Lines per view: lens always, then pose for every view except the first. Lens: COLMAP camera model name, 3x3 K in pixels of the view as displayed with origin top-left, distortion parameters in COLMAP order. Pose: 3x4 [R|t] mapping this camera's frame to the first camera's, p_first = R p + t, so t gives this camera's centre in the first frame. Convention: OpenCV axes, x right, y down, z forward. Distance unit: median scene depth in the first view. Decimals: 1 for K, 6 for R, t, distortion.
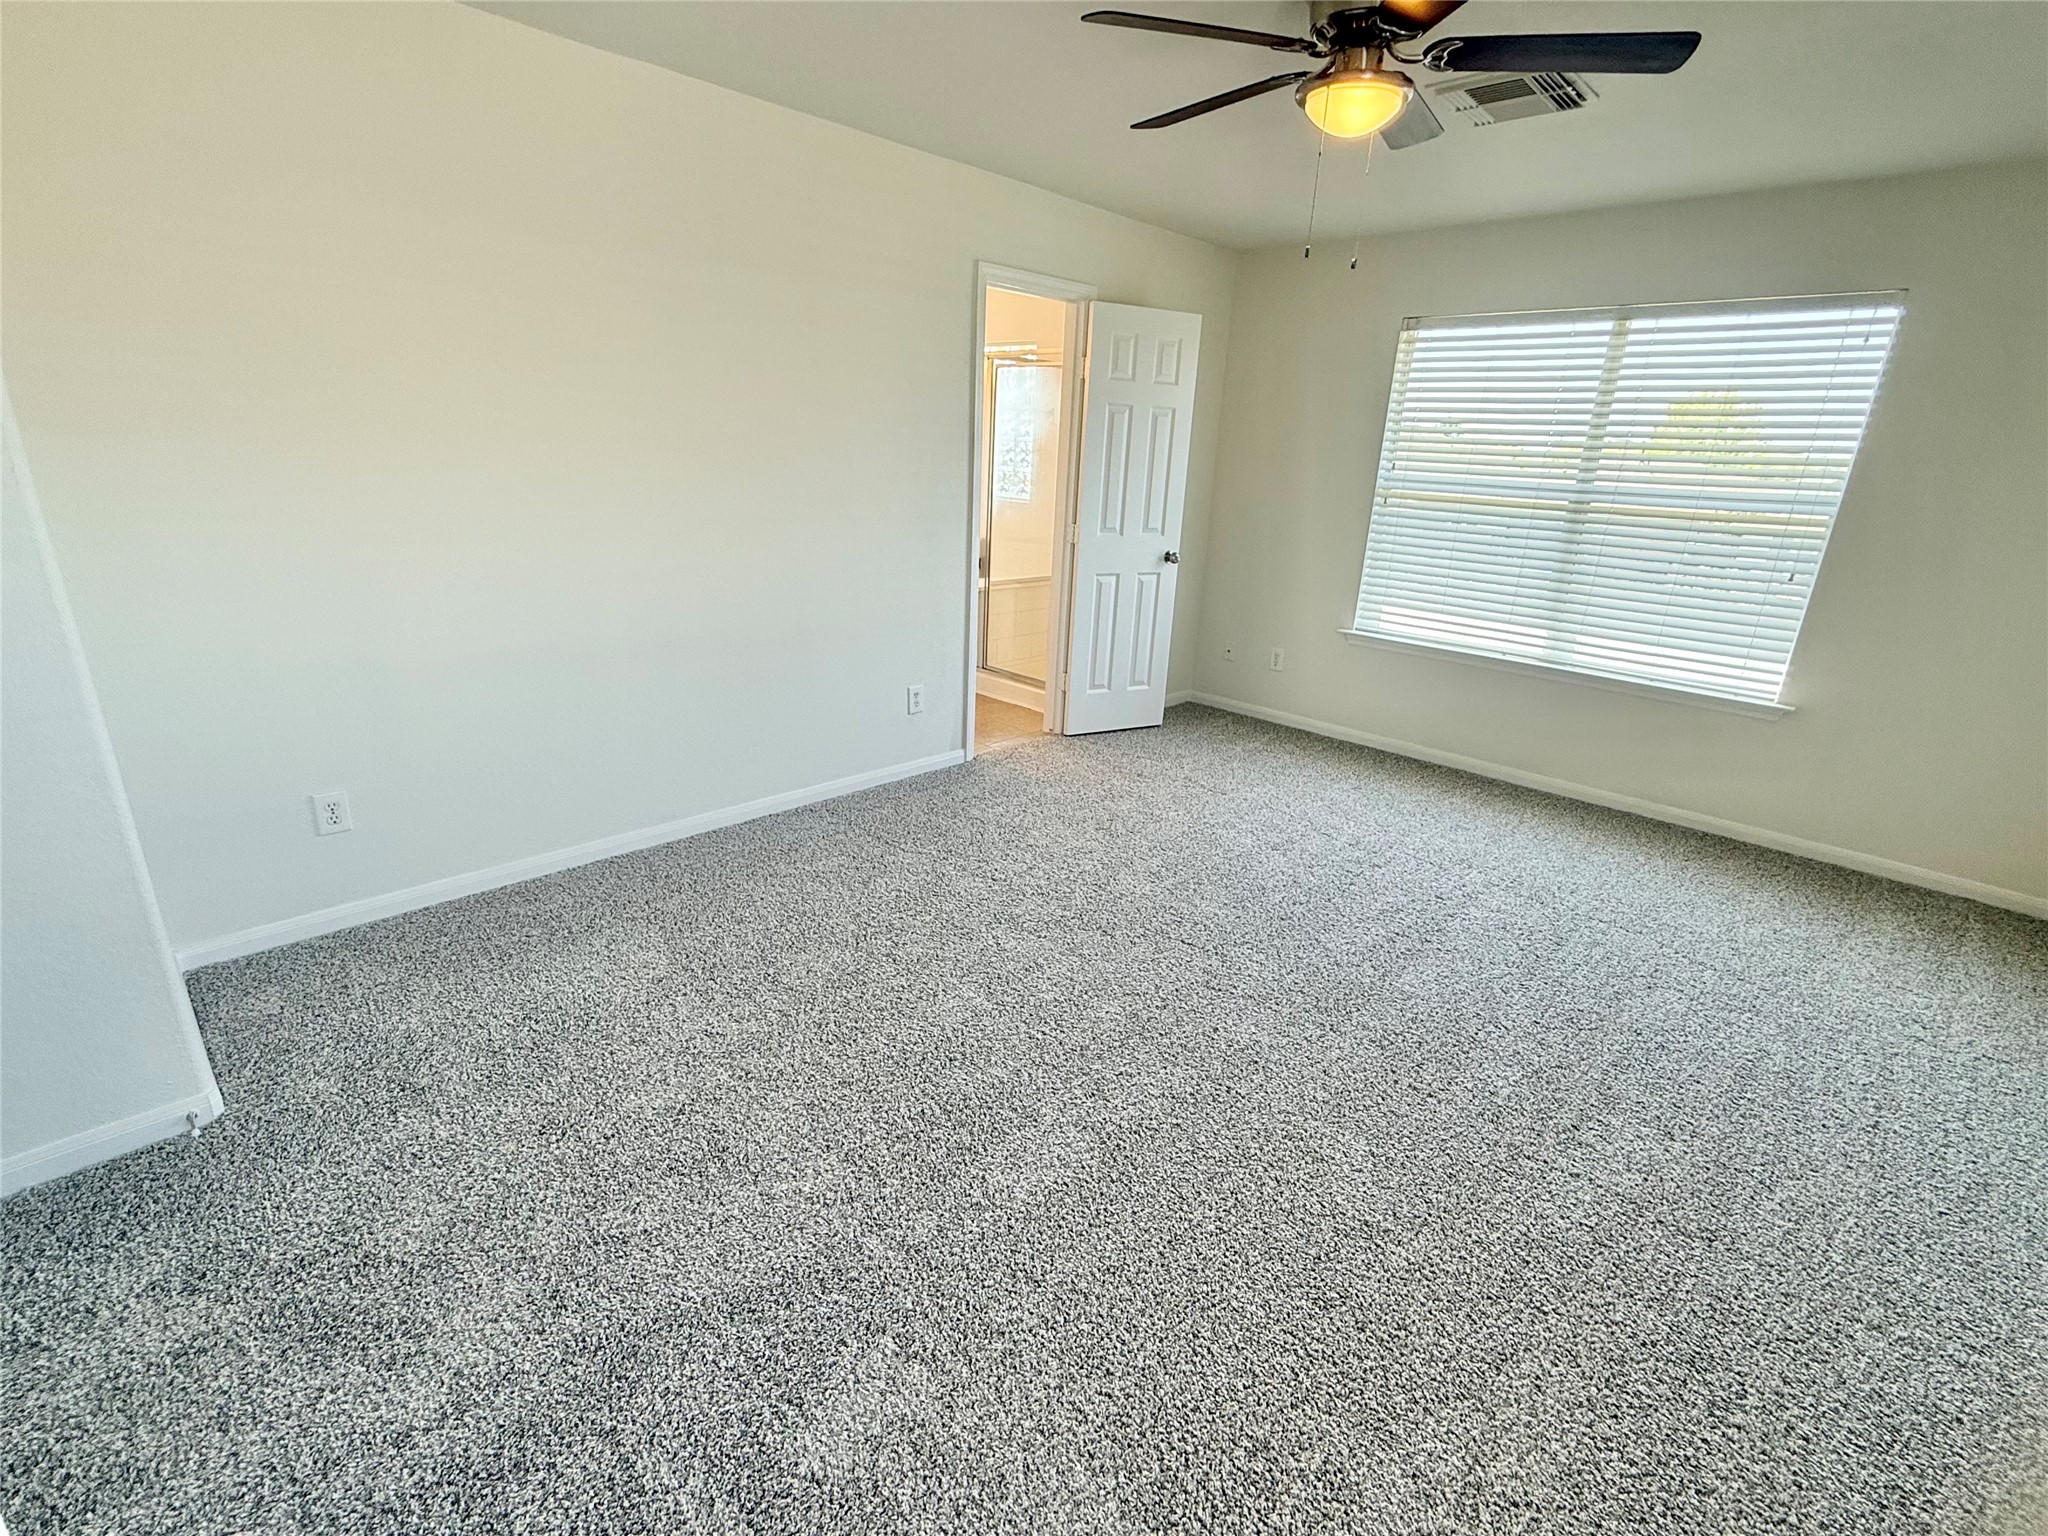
lens RADIAL K [[959.0, 0, 1021.6], [0, 959.0, 771.4], [0, 0, 1]] dist [-0.004576, -0.001139]
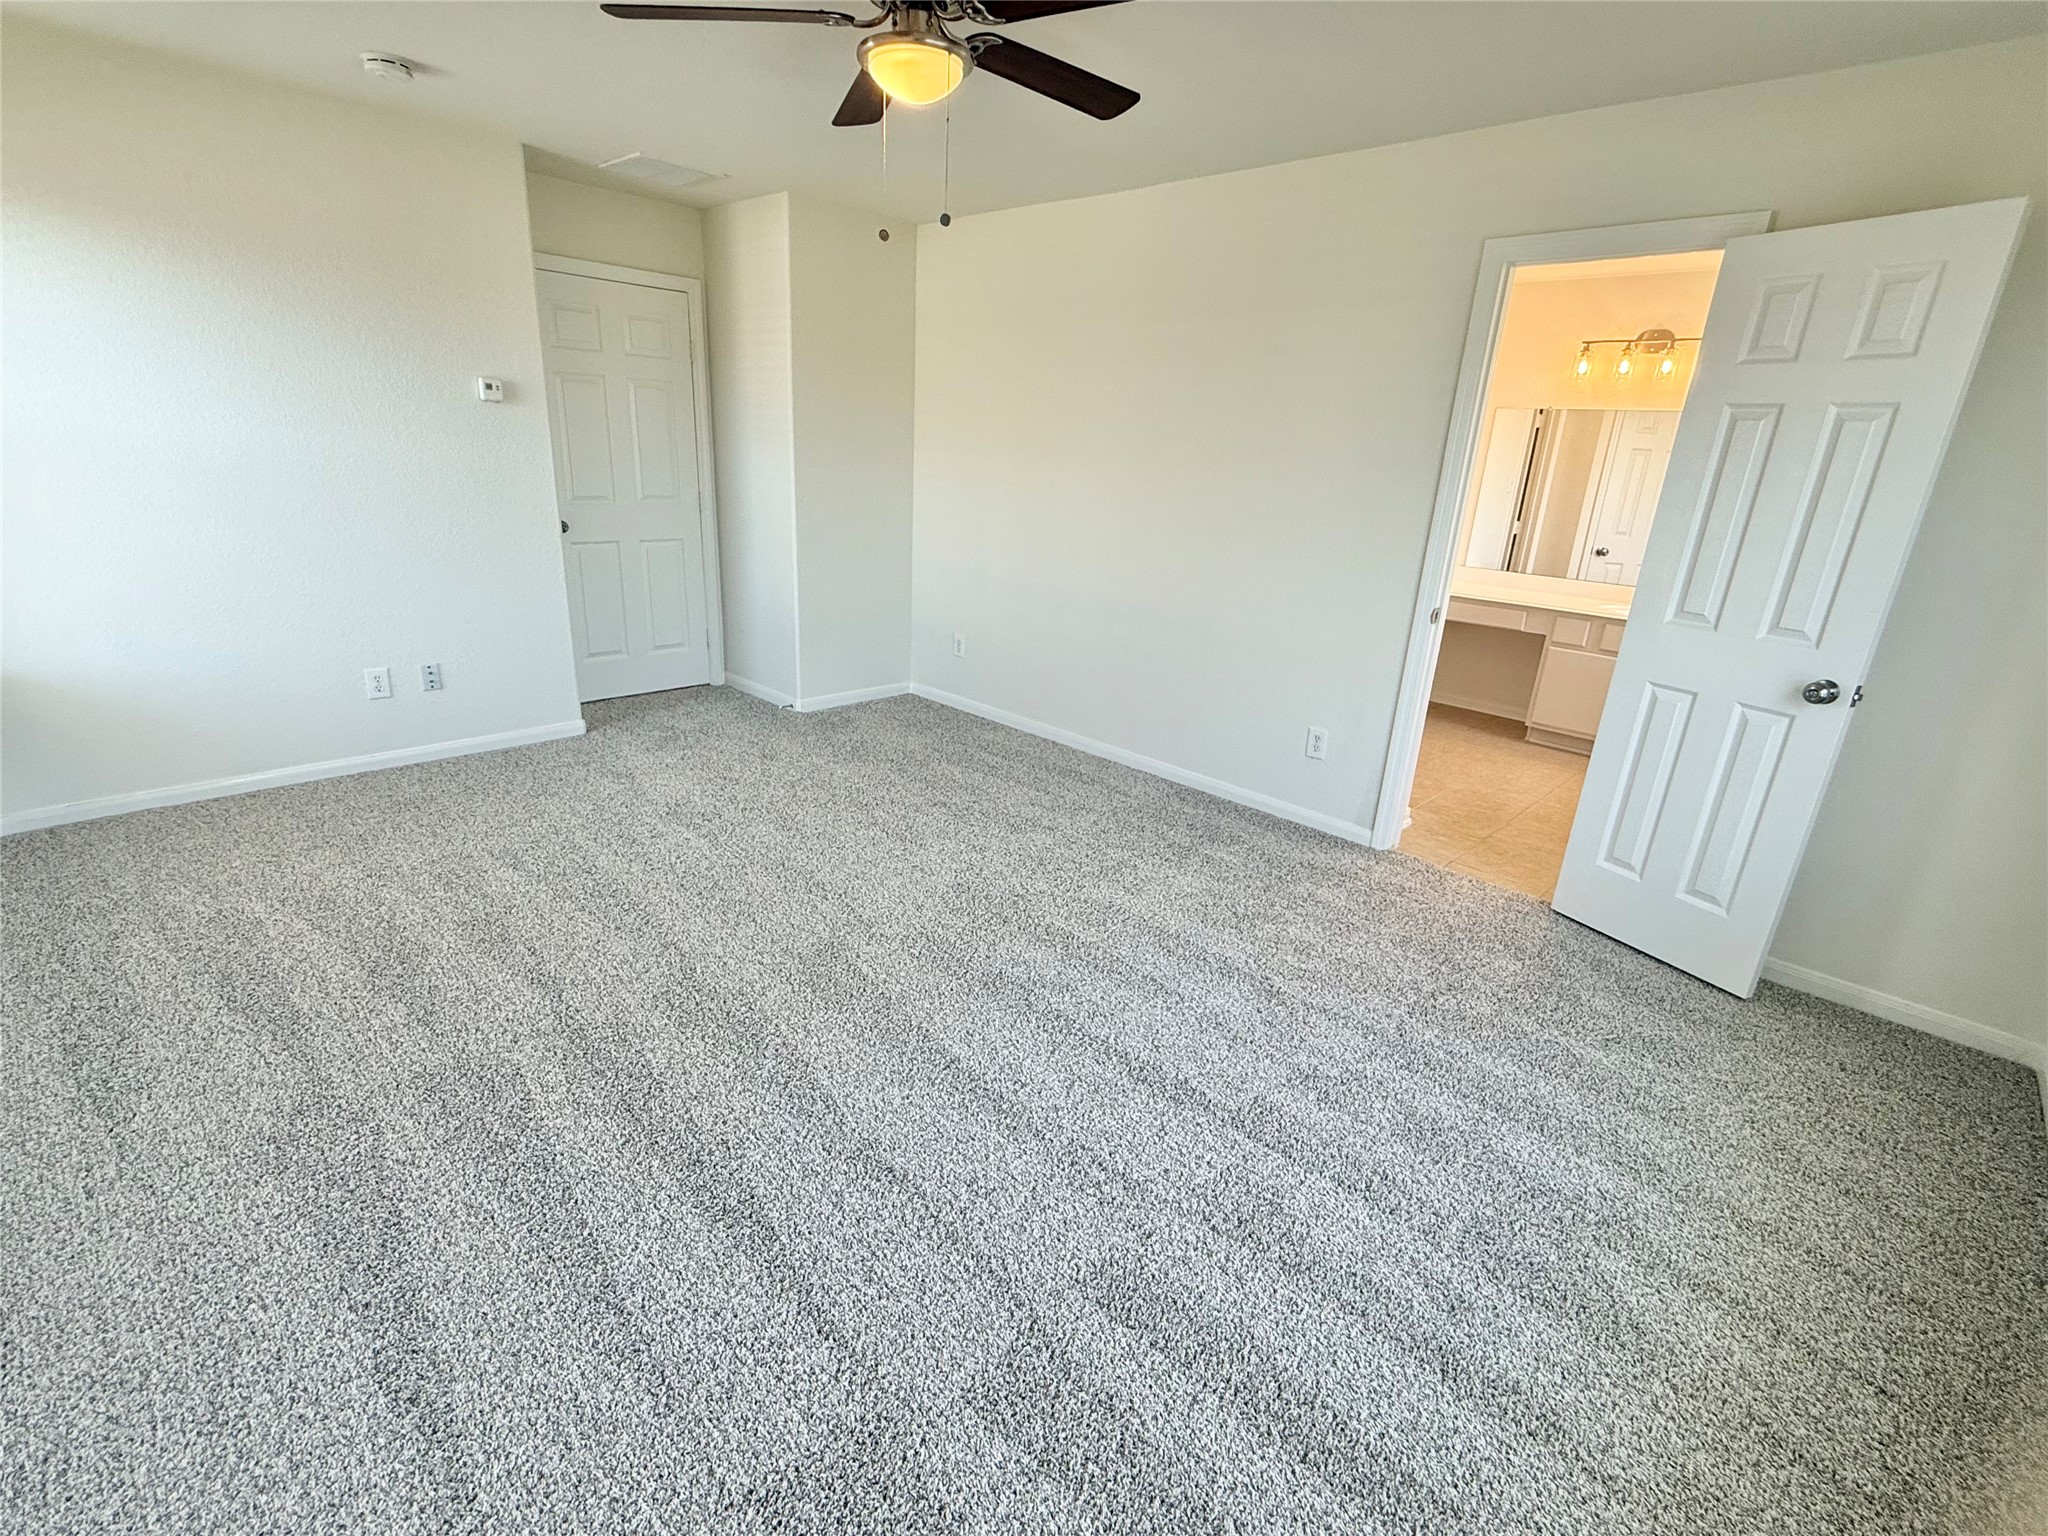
lens RADIAL K [[959.0, 0, 1021.6], [0, 959.0, 771.4], [0, 0, 1]] dist [-0.004576, -0.001139]
pose [[-0.028508, 0.282299, -0.958903, 0.744340], [-0.366356, 0.889591, 0.272785, -0.187902], [0.930038, 0.359077, 0.078061, 0.642351]]
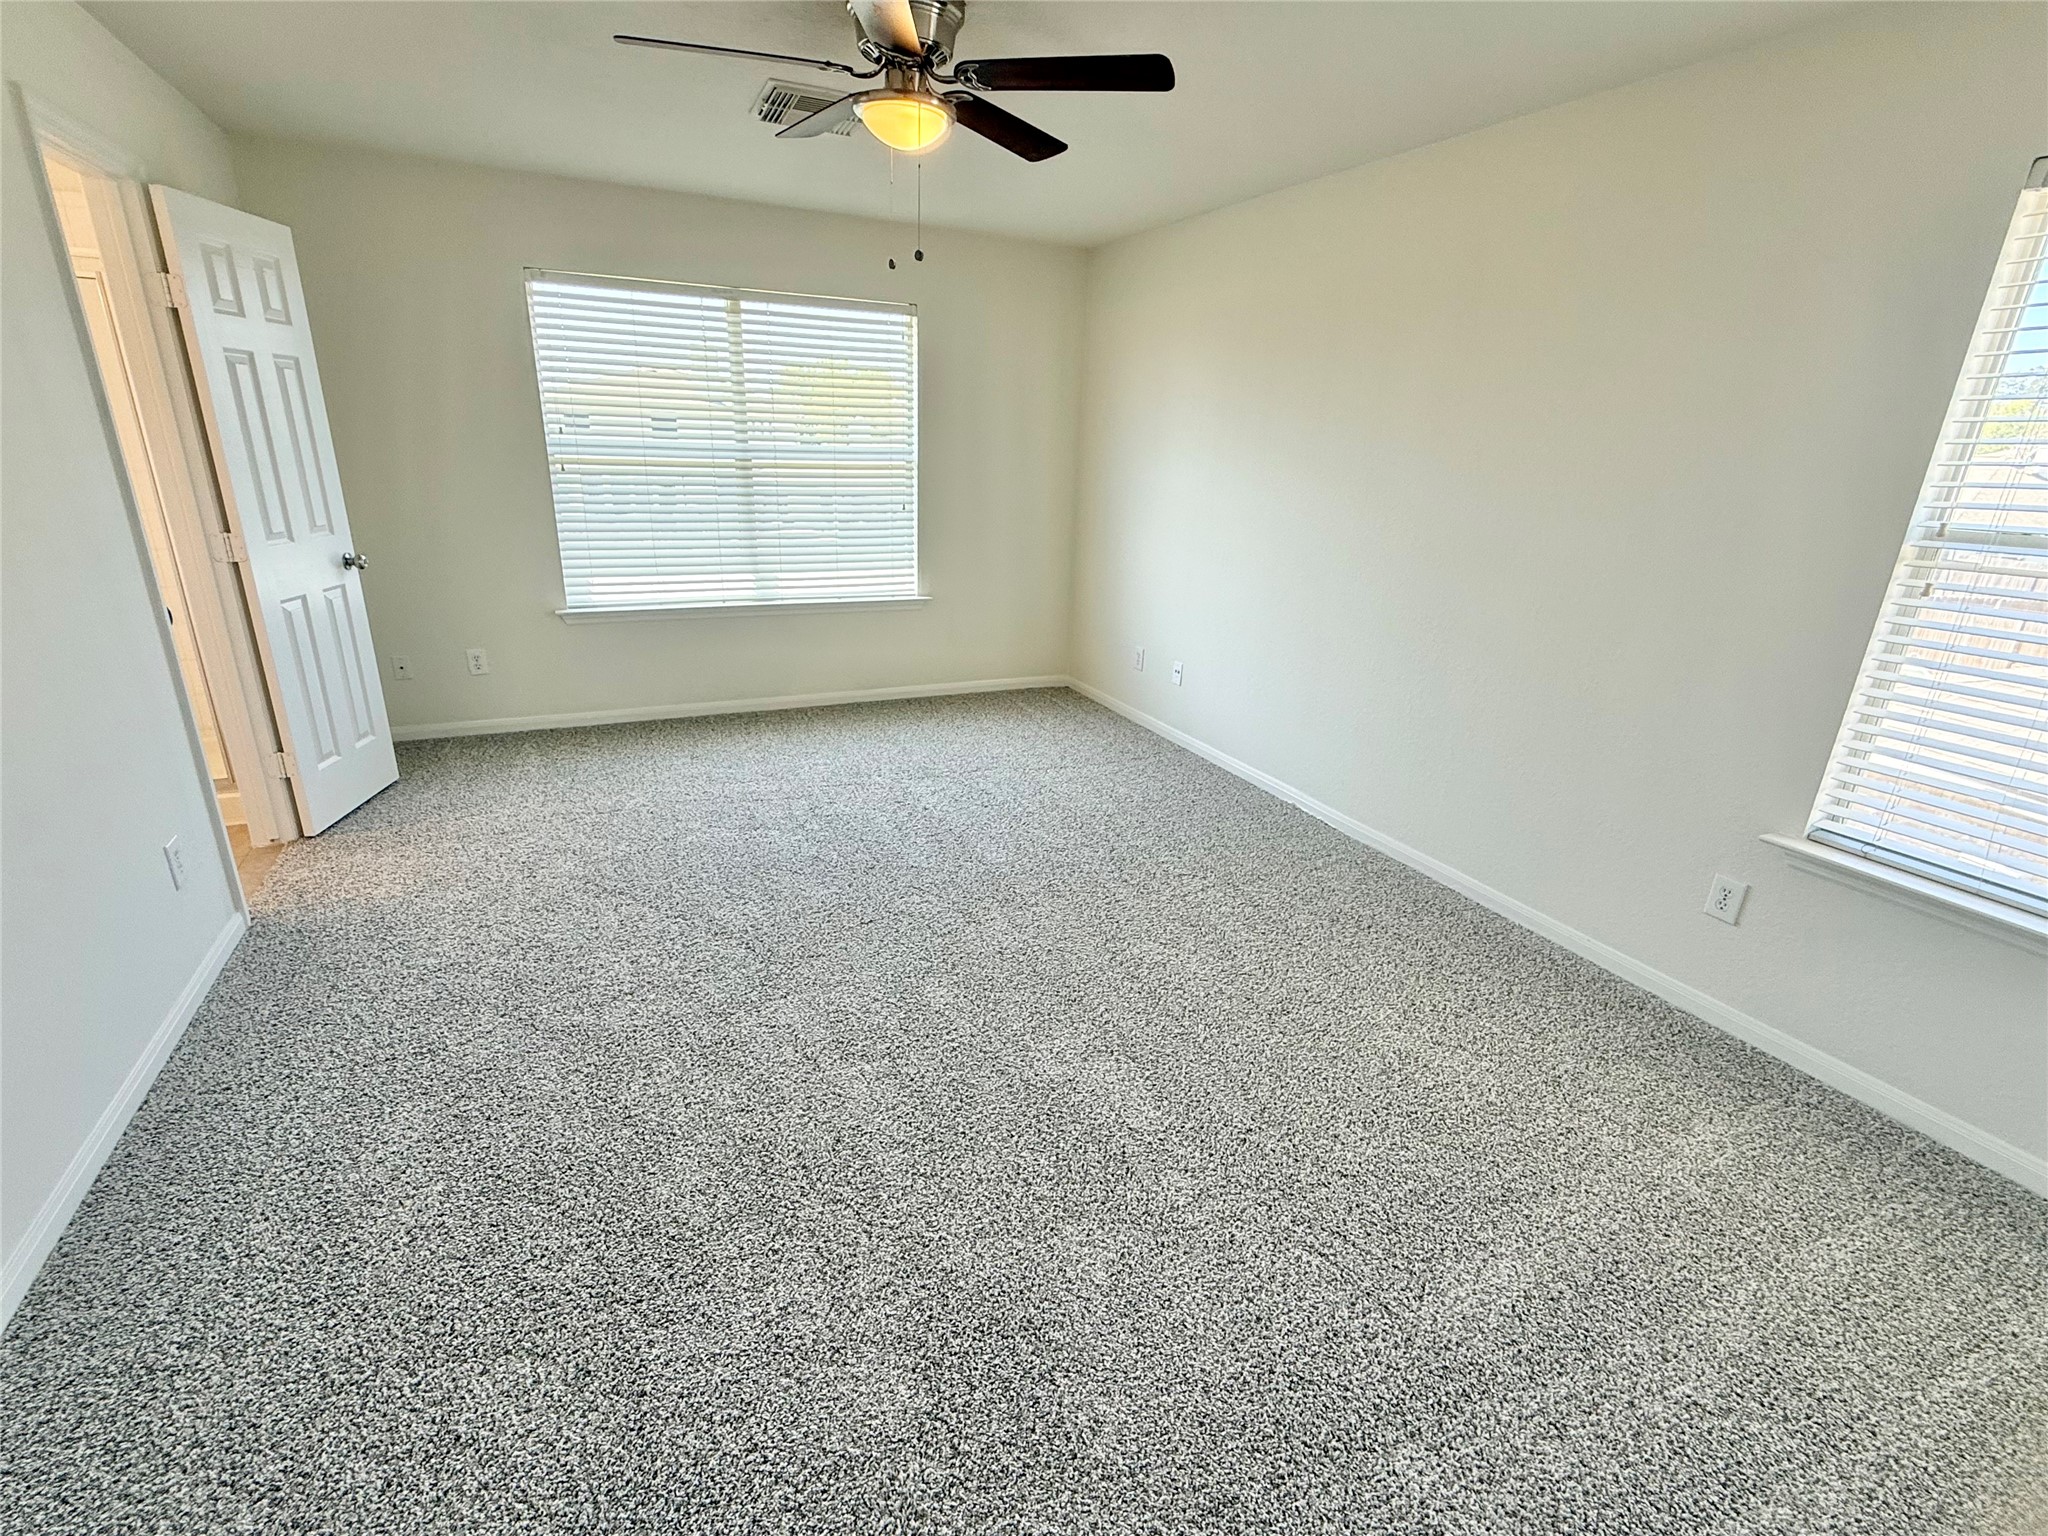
lens RADIAL K [[959.0, 0, 1021.6], [0, 959.0, 771.4], [0, 0, 1]] dist [-0.004576, -0.001139]
pose [[0.334426, -0.340790, 0.878648, -0.420700], [0.284289, 0.925378, 0.250710, -0.122378], [-0.898520, 0.165946, 0.406353, 0.280498]]
